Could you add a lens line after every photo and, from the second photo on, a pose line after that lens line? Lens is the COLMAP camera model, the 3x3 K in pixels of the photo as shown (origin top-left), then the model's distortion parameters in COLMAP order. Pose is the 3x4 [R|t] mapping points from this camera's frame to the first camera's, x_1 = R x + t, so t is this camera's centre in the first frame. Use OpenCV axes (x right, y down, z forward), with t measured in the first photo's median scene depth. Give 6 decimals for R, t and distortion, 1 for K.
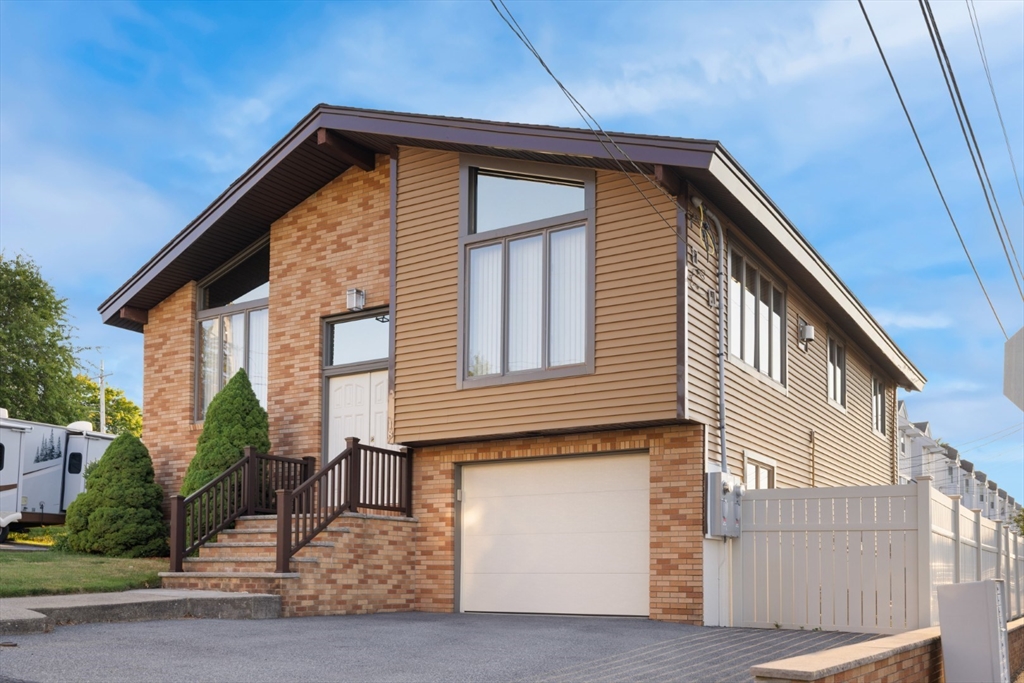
lens RADIAL K [[937.8, 0, 511.6], [0, 937.8, 432.8], [0, 0, 1]] dist [0.008292, 0.000311]
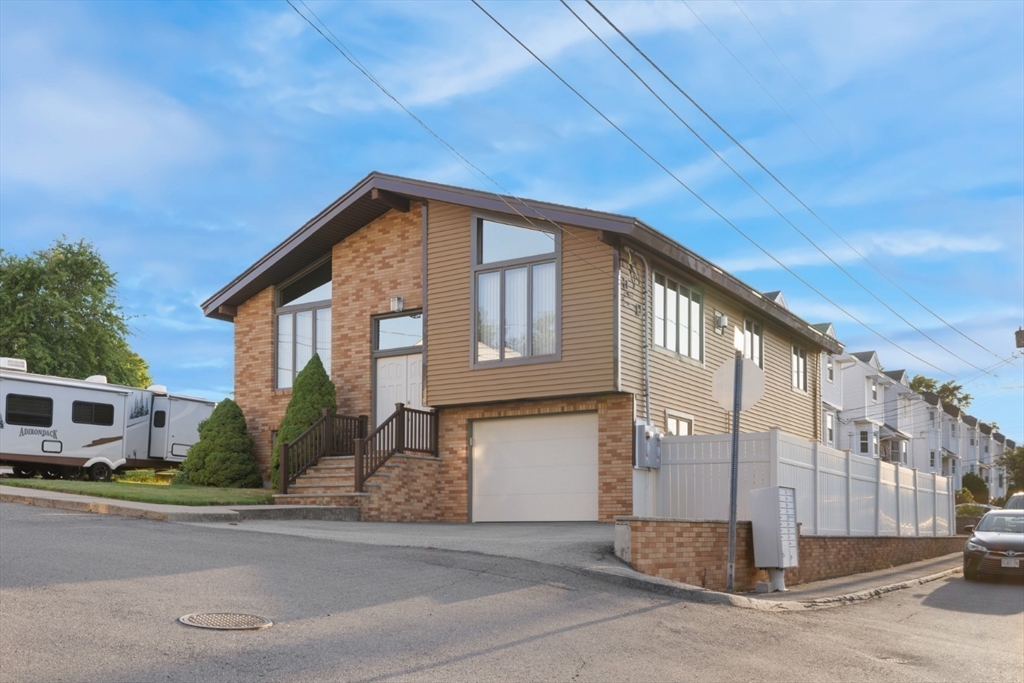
lens RADIAL K [[1026.3, 0, 533.3], [0, 1026.3, 340.9], [0, 0, 1]] dist [-0.003768, 0.003873]
pose [[0.999697, -0.005504, 0.023978, 0.002839], [0.006303, 0.999424, -0.033348, -0.035506], [-0.023781, 0.033489, 0.999156, -0.590029]]
